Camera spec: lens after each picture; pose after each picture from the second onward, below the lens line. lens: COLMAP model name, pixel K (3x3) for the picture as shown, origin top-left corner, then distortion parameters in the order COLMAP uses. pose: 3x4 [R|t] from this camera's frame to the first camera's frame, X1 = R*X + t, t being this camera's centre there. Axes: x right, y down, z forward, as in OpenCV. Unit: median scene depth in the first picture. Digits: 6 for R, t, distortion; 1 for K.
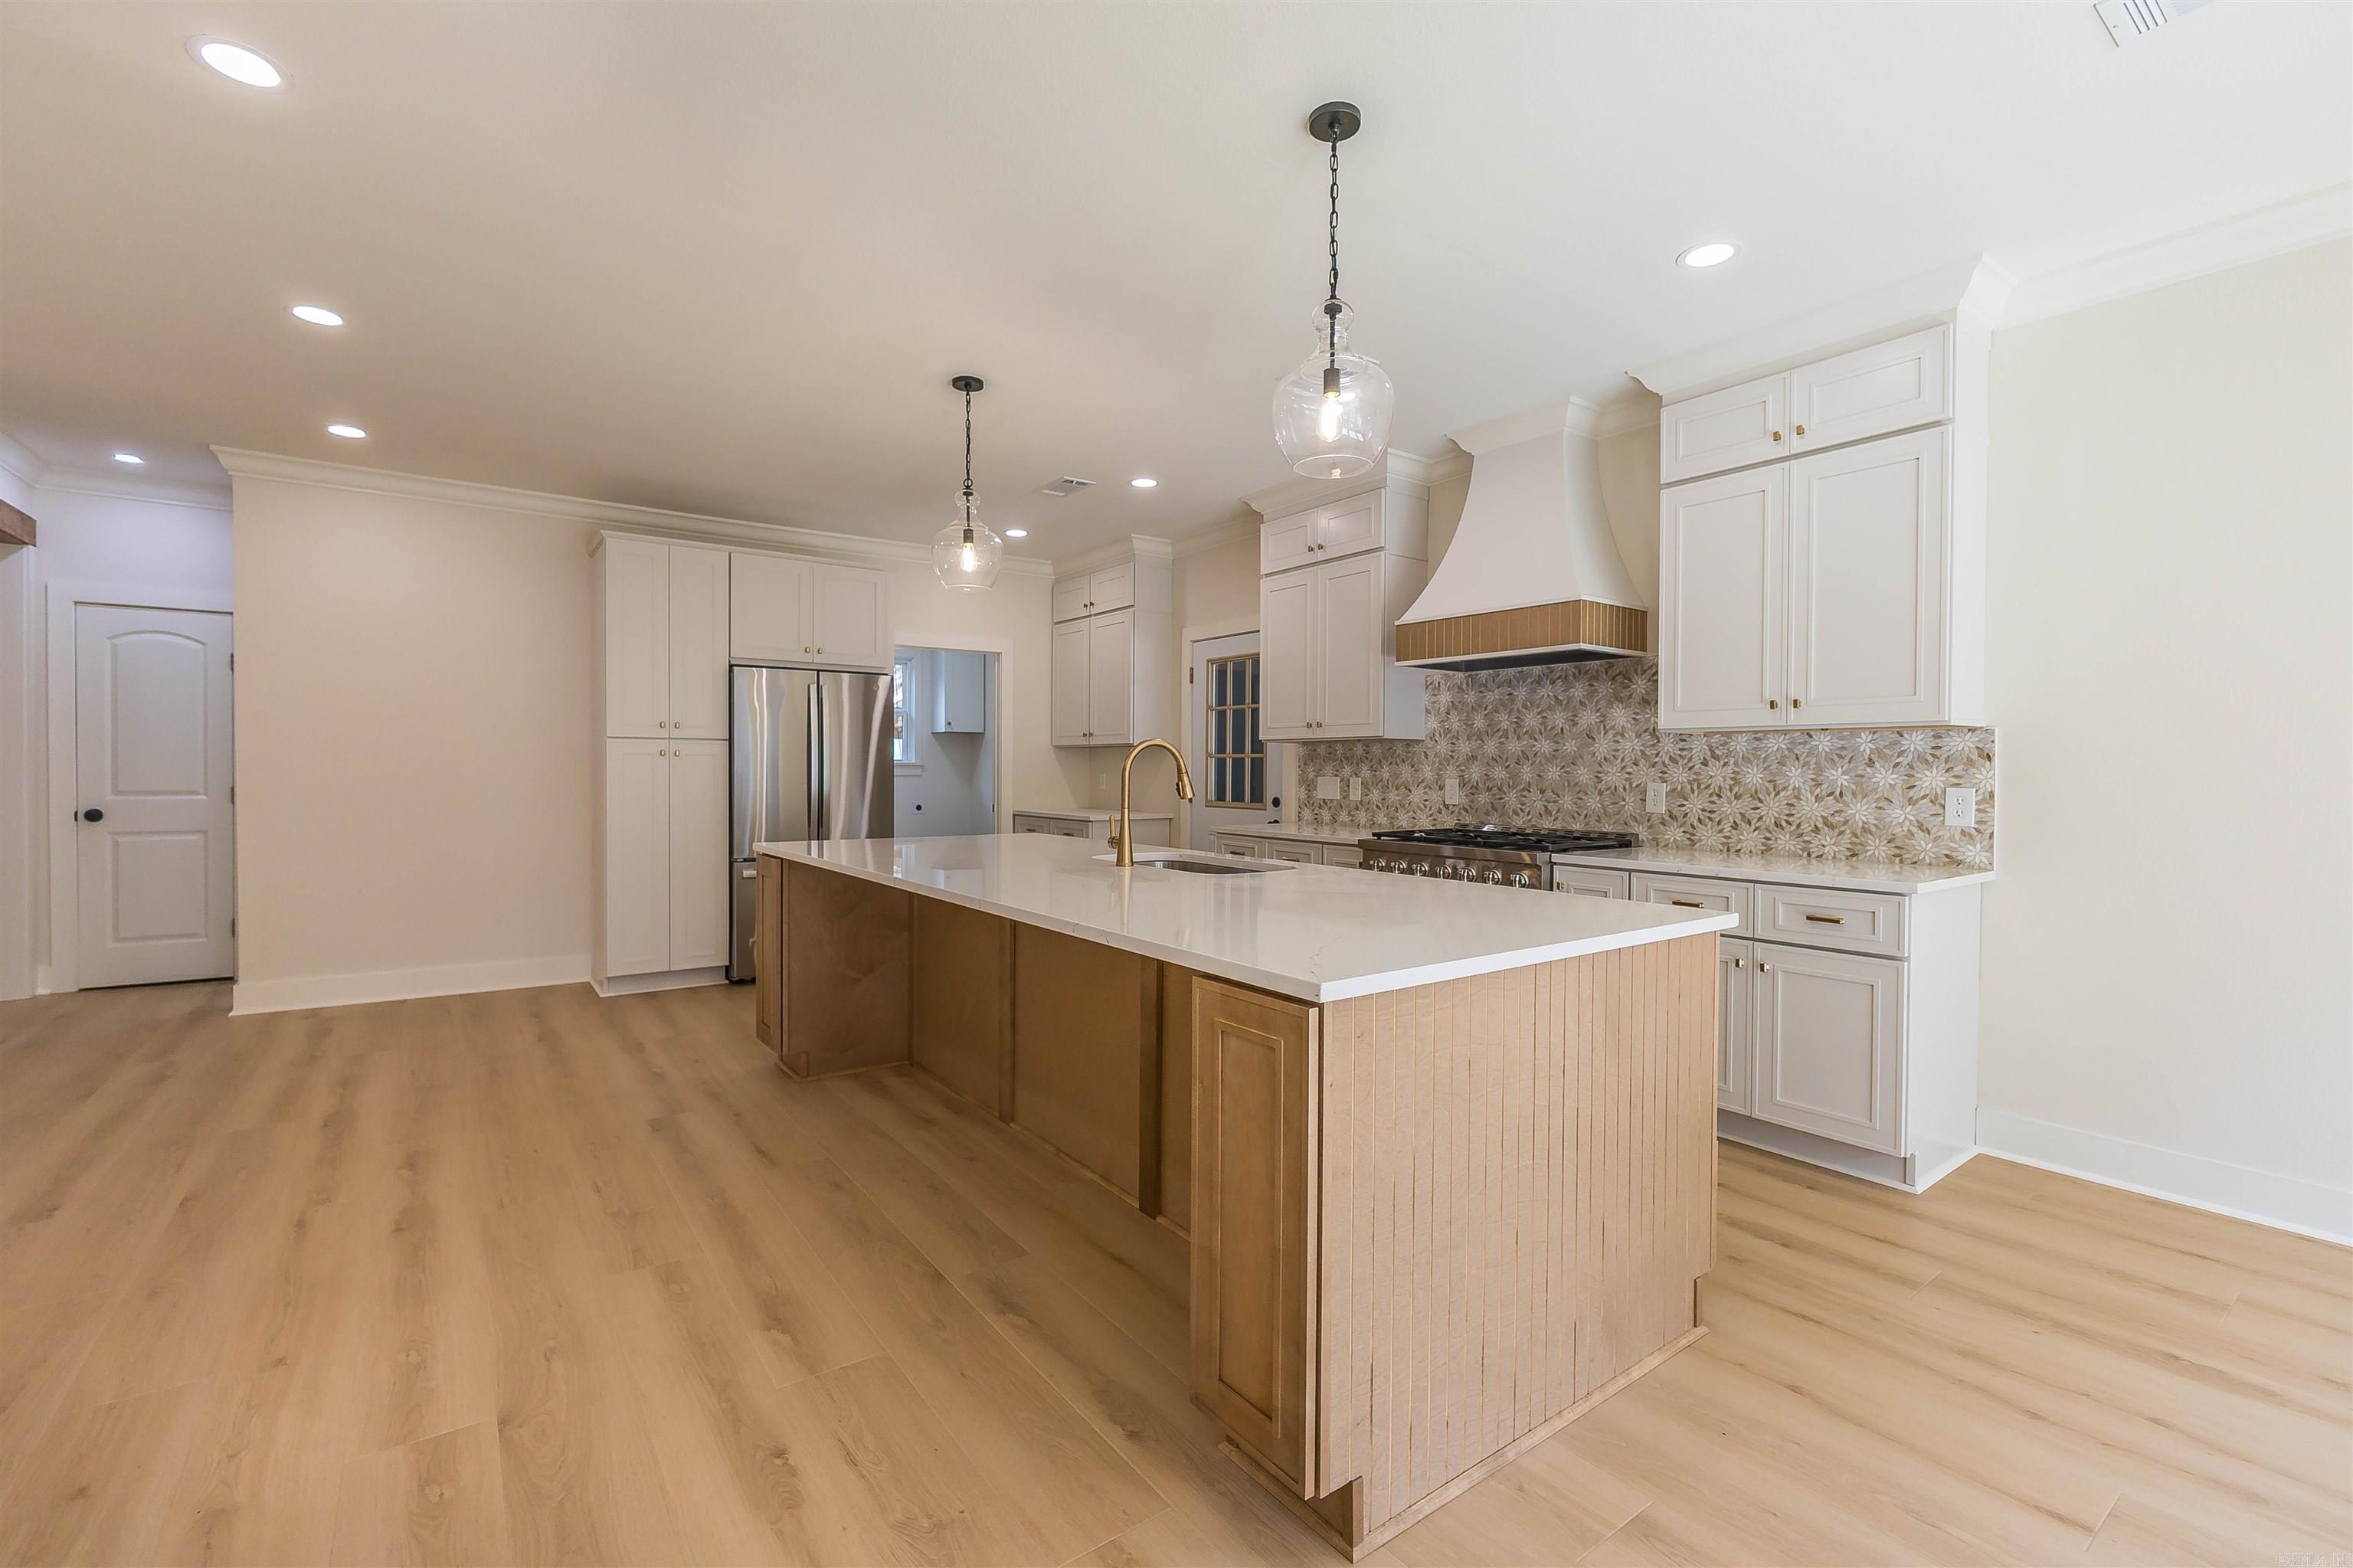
lens RADIAL K [[1013.4, 0, 1186.0], [0, 1013.4, 781.8], [0, 0, 1]] dist [0.000686, 0.000081]
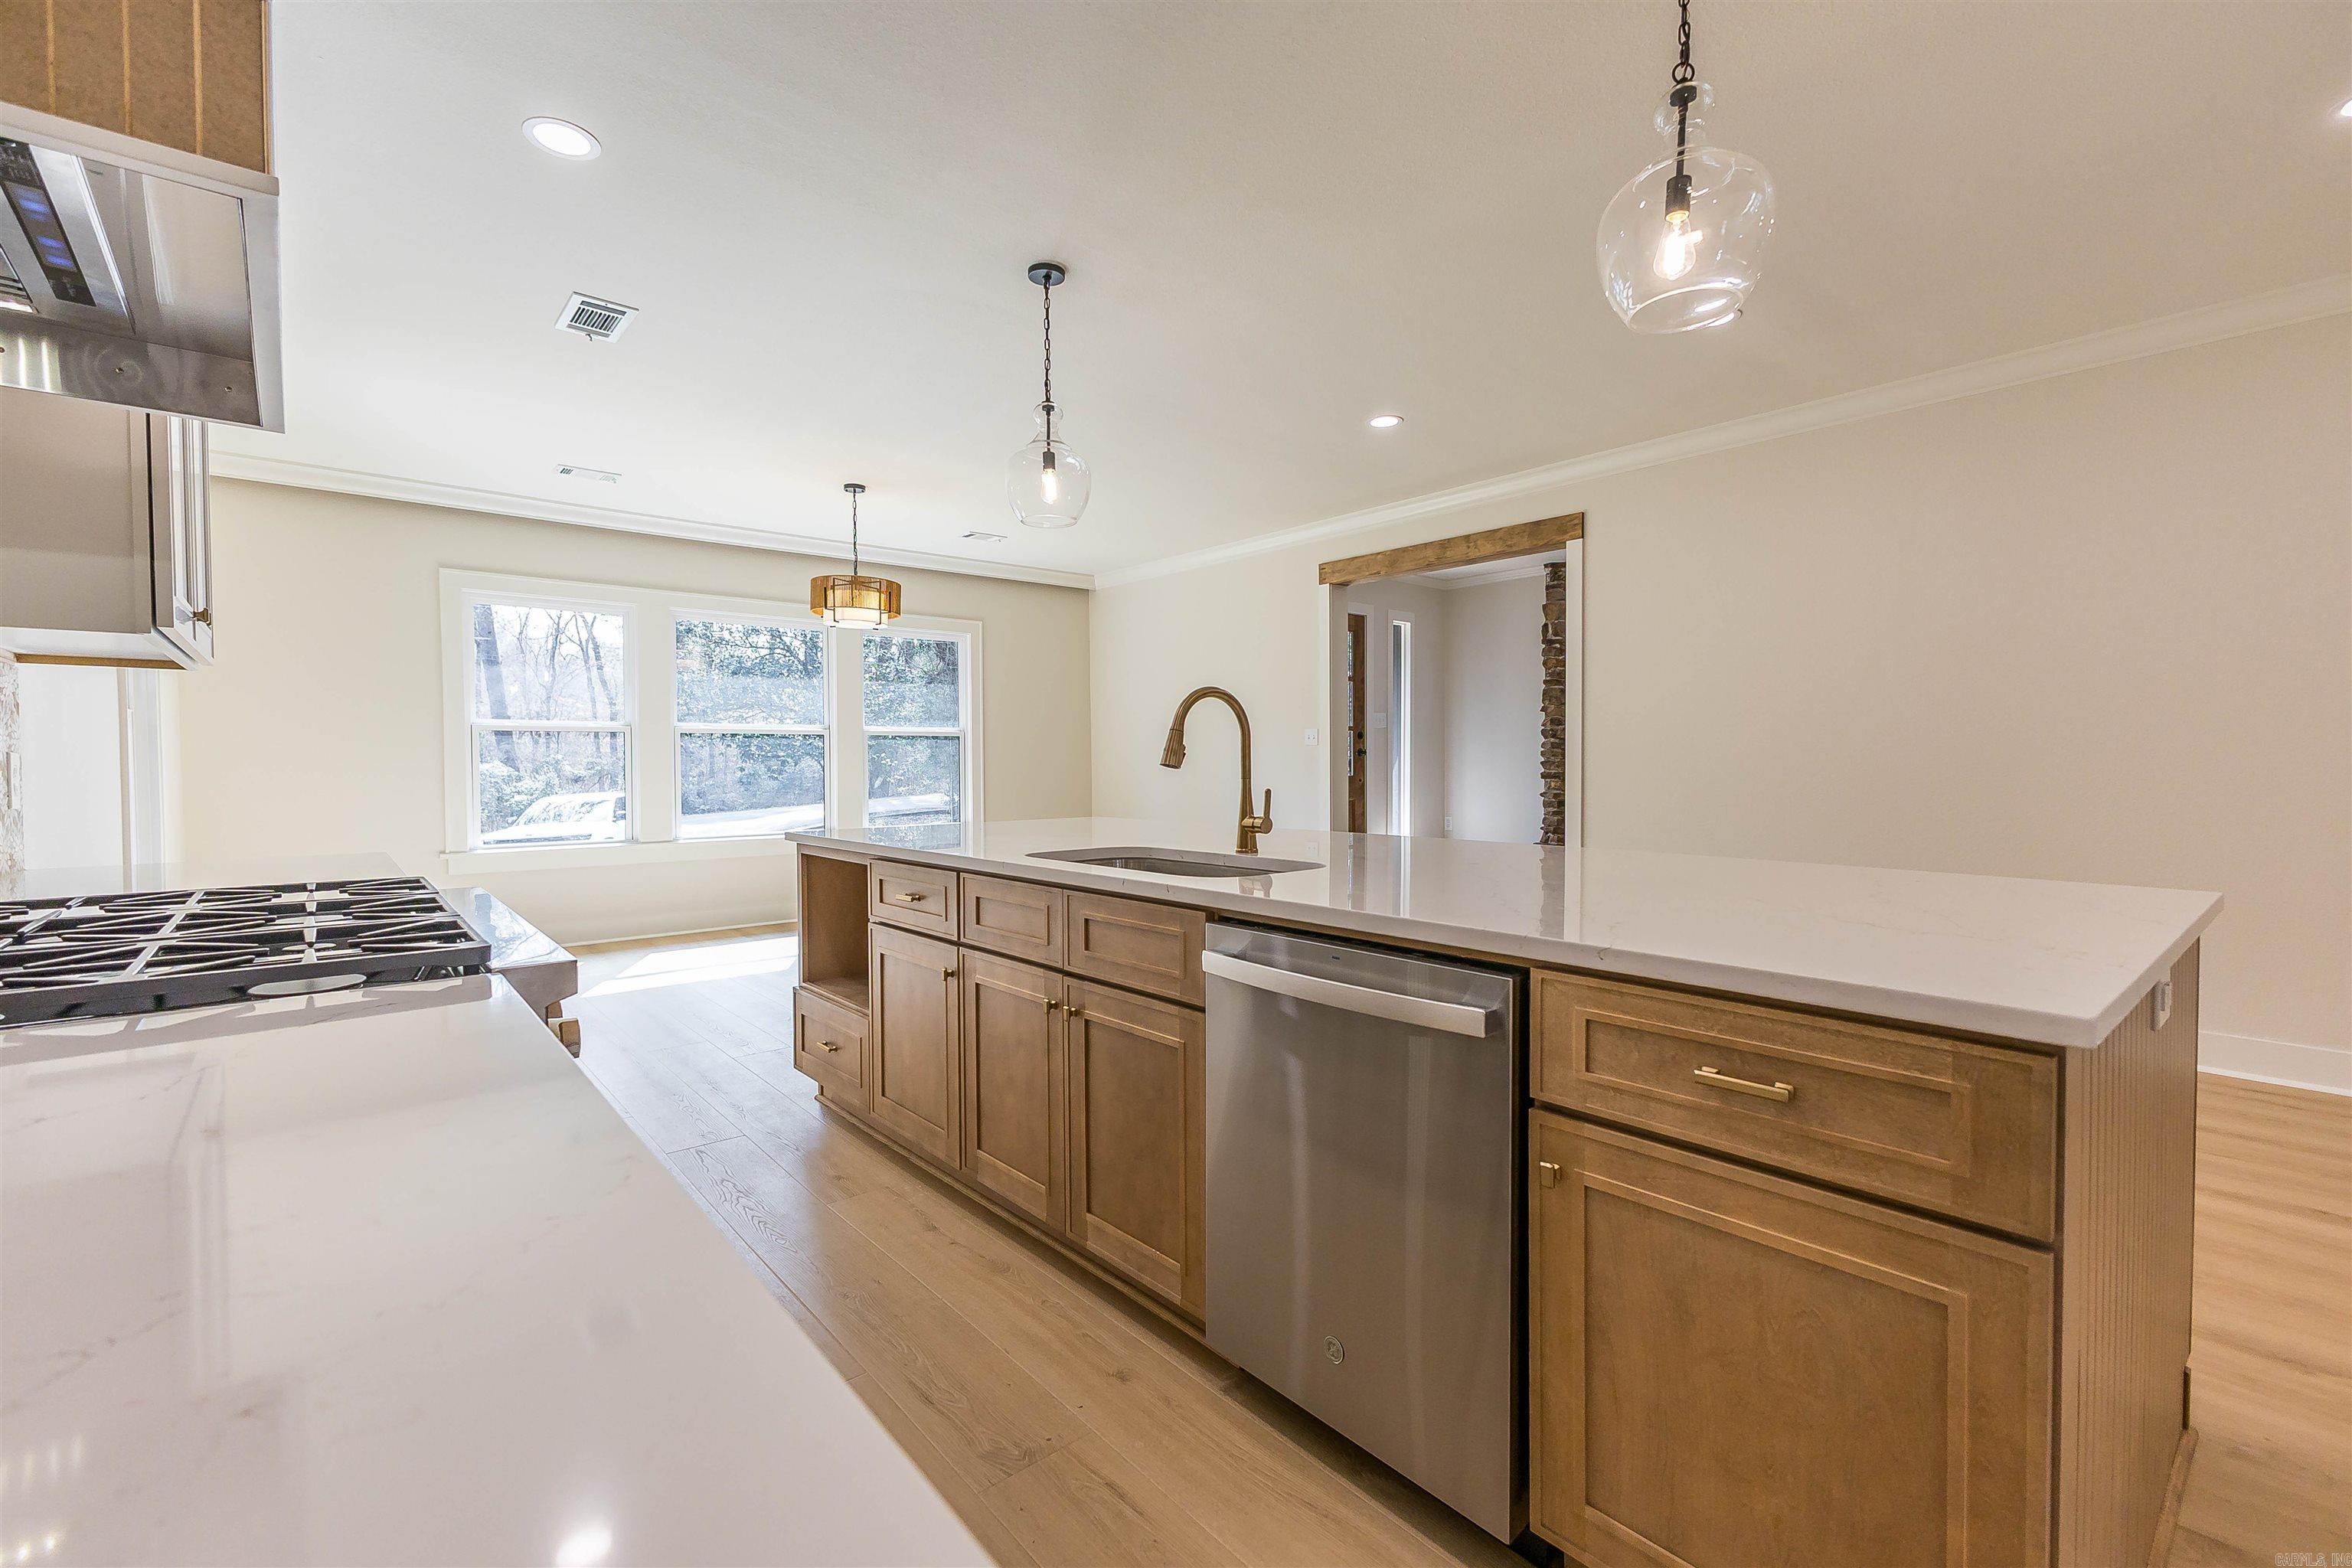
lens RADIAL K [[1008.8, 0, 1178.3], [0, 1008.8, 782.4], [0, 0, 1]] dist [0.011360, -0.000696]
pose [[-0.997551, 0.001152, -0.069927, 0.033924], [-0.001271, 0.999400, 0.034605, 0.001286], [0.069925, 0.034609, -0.996952, 1.303011]]
